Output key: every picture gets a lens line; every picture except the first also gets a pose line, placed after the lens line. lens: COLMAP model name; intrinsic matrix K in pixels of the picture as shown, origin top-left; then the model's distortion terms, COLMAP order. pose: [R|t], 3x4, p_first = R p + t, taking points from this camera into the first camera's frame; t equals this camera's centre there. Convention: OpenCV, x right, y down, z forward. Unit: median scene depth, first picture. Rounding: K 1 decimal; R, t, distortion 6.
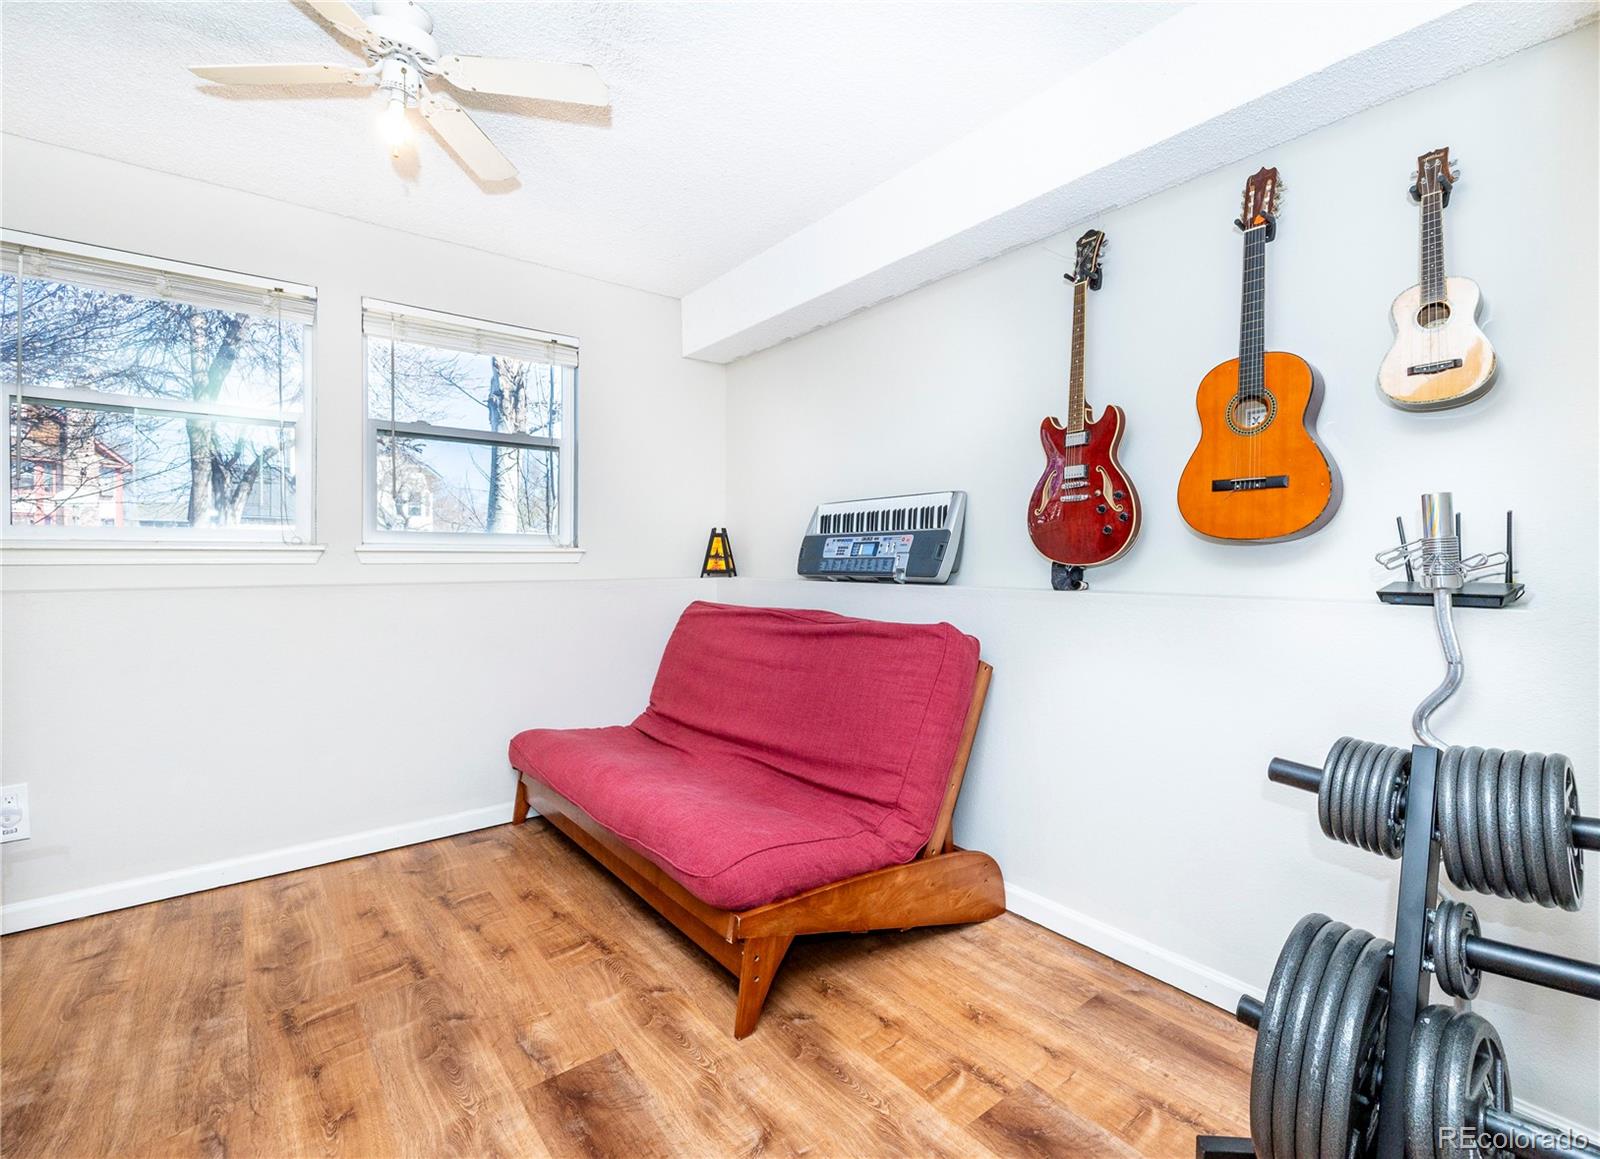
lens RADIAL K [[725.8, 0, 859.0], [0, 725.8, 576.9], [0, 0, 1]] dist [0.000043, -0.000061]
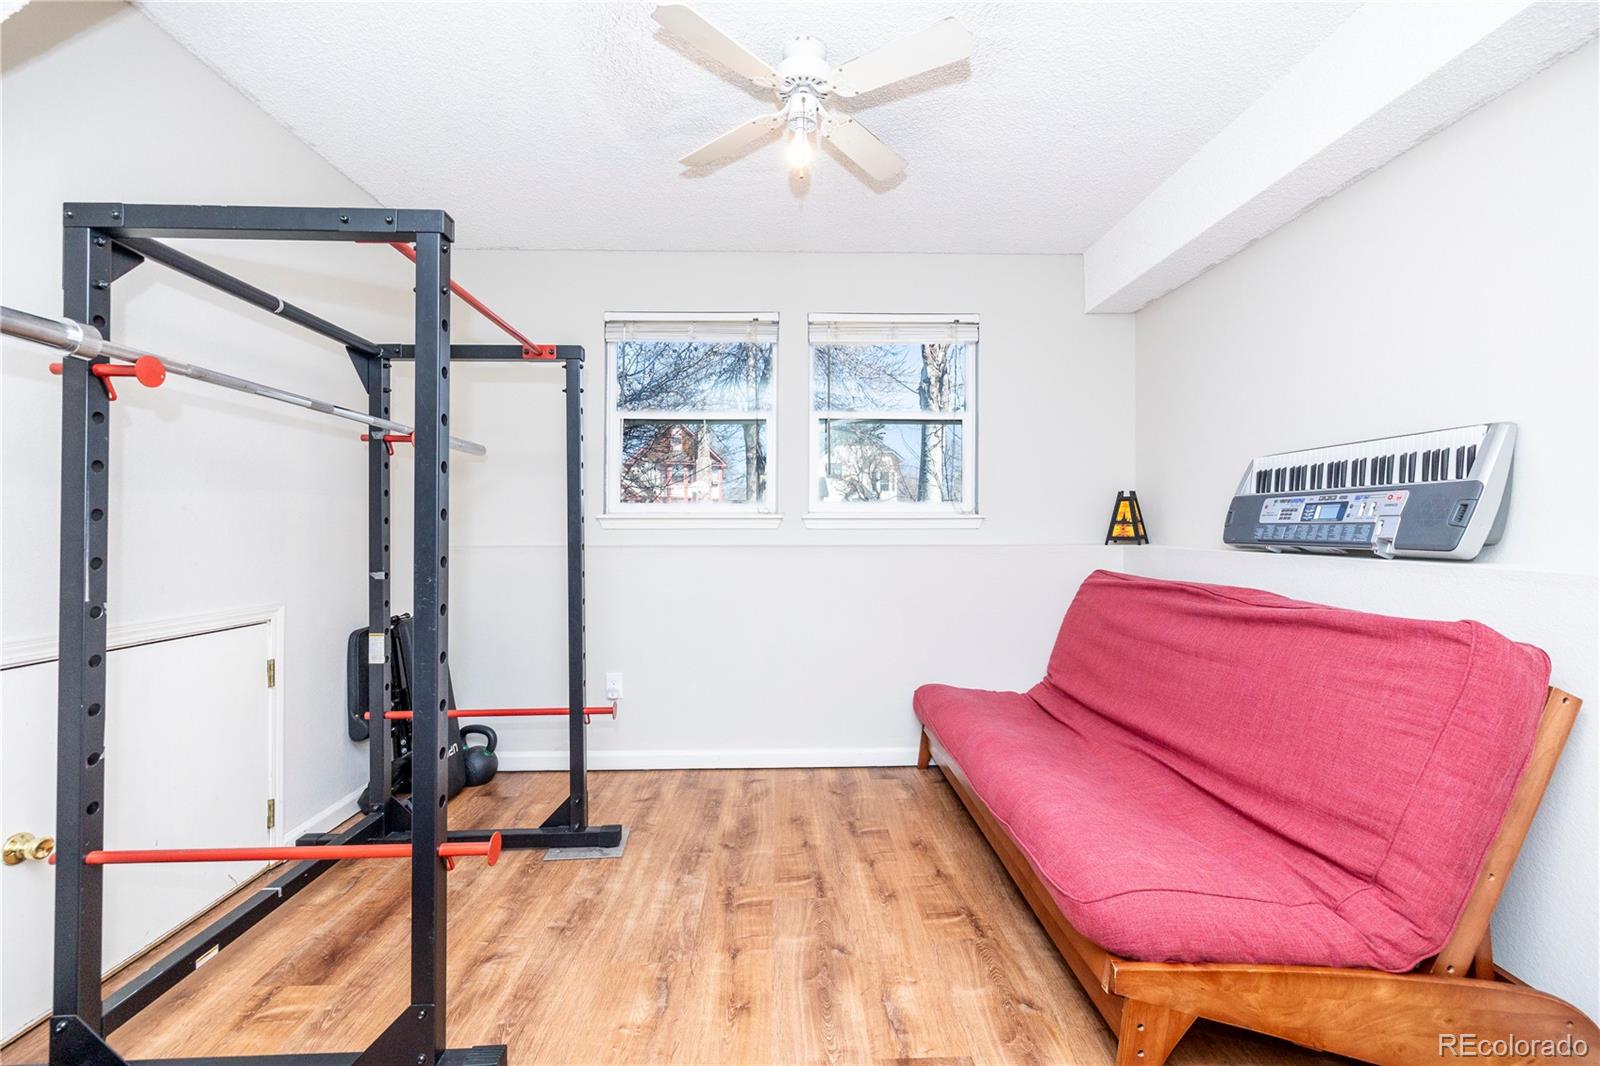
lens RADIAL K [[671.8, 0, 798.9], [0, 671.8, 521.2], [0, 0, 1]] dist [-0.000868, 0.000736]
pose [[0.782610, -0.003537, -0.622502, 0.017544], [-0.015335, 0.999571, -0.024960, -0.002529], [0.622323, 0.029080, 0.782220, 0.120872]]
